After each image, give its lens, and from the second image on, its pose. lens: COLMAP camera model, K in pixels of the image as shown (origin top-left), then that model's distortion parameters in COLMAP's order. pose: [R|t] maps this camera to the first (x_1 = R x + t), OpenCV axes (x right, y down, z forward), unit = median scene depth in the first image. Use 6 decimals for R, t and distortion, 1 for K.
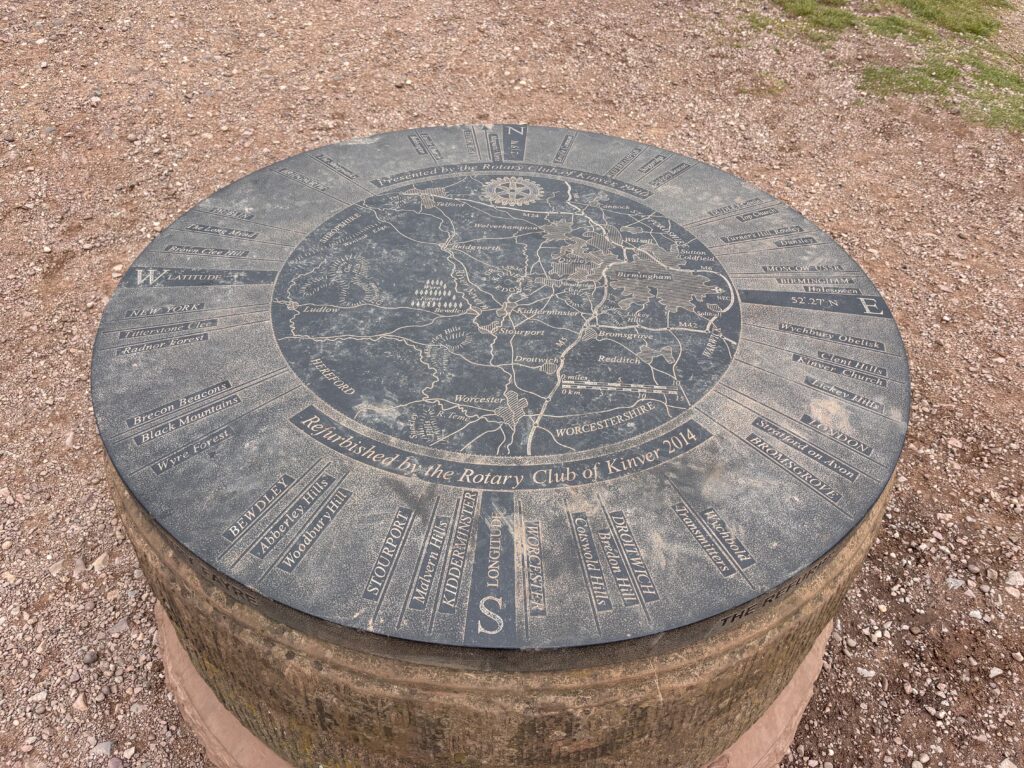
lens RADIAL K [[768.0, 0, 514.0], [0, 768.0, 388.0], [0, 0, 1]] dist [0.023761, -0.038523]
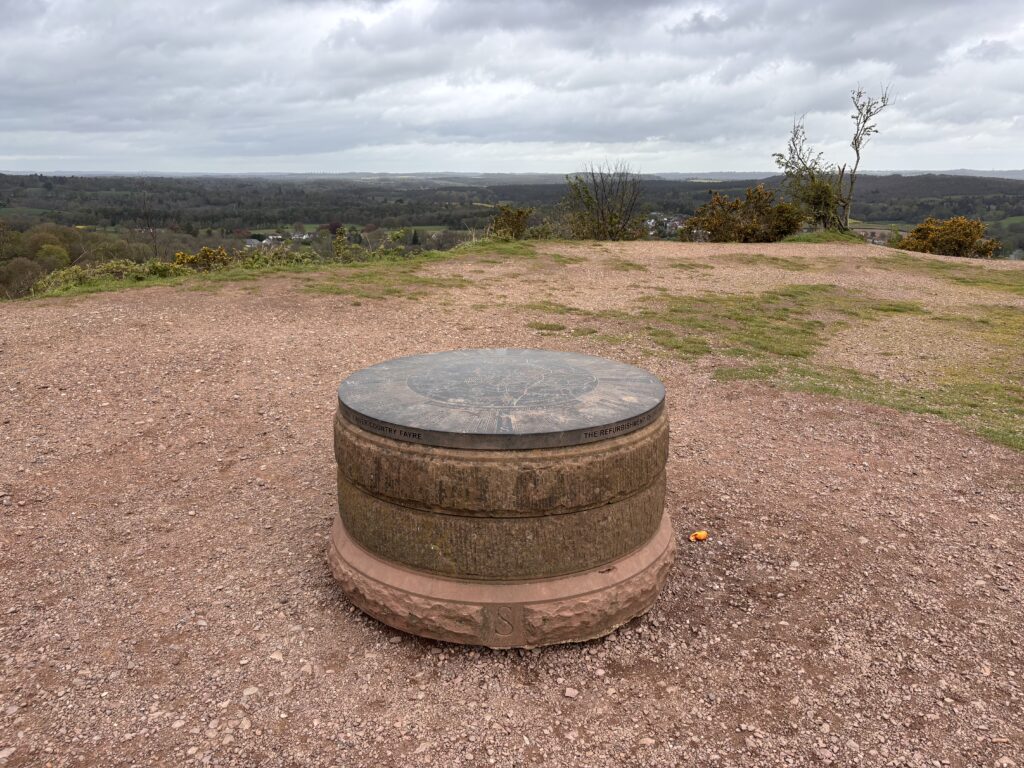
lens RADIAL K [[768.0, 0, 507.6], [0, 768.0, 383.2], [0, 0, 1]] dist [0.023761, -0.038523]
pose [[0.998632, -0.041373, 0.031968, -0.051984], [0.051635, 0.876536, -0.478558, 0.768643], [-0.008222, 0.479554, 0.877474, -0.825371]]
